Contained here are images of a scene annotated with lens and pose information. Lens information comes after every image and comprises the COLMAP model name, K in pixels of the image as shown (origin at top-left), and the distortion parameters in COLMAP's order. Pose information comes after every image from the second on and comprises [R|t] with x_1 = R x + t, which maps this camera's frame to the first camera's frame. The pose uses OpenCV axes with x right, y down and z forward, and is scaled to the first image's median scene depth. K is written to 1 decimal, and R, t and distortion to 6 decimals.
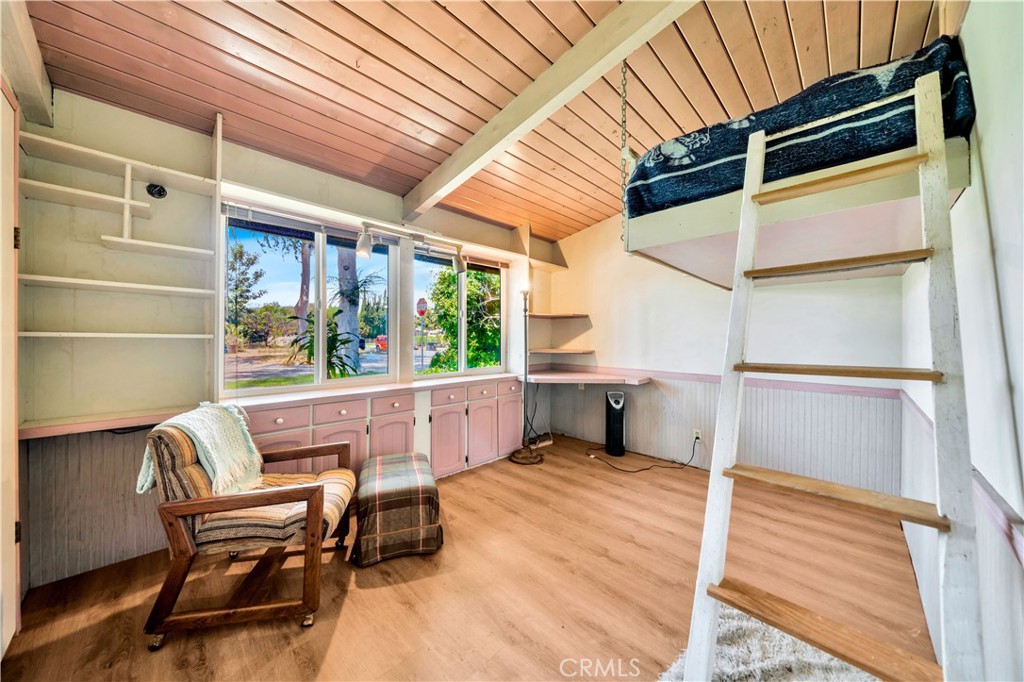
lens RADIAL K [[354.8, 0, 511.4], [0, 354.8, 336.3], [0, 0, 1]] dist [-0.002052, -0.000045]
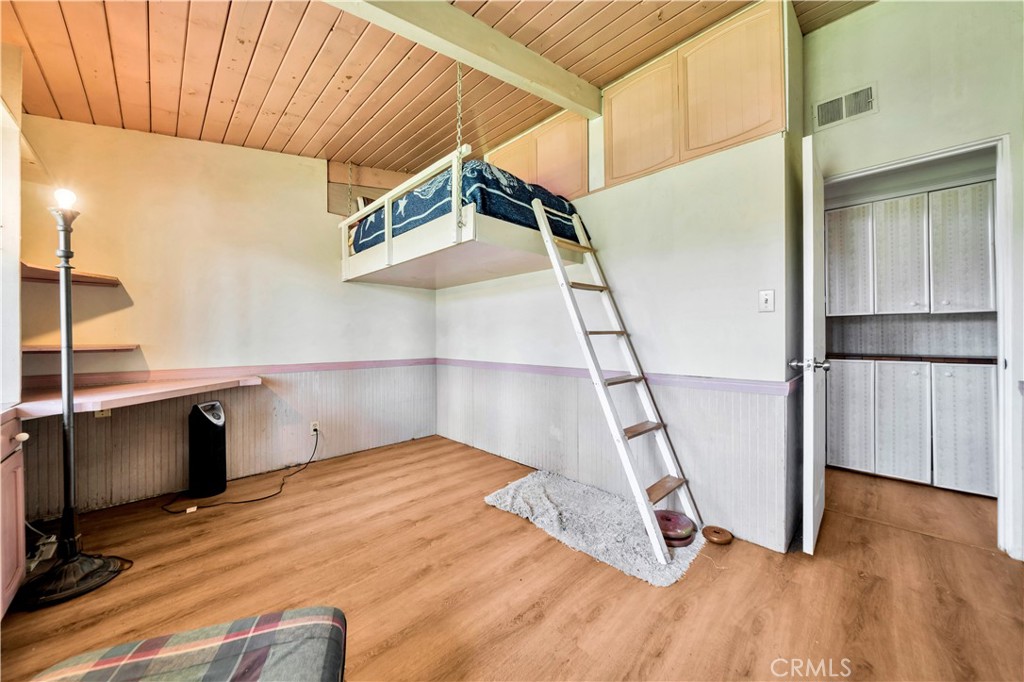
lens RADIAL K [[354.8, 0, 511.0], [0, 354.8, 336.7], [0, 0, 1]] dist [-0.002052, -0.000045]
pose [[0.020137, -0.004538, 0.999787, -0.465464], [0.003245, 0.999985, 0.004473, 0.035860], [-0.999792, 0.003154, 0.020151, 0.501432]]
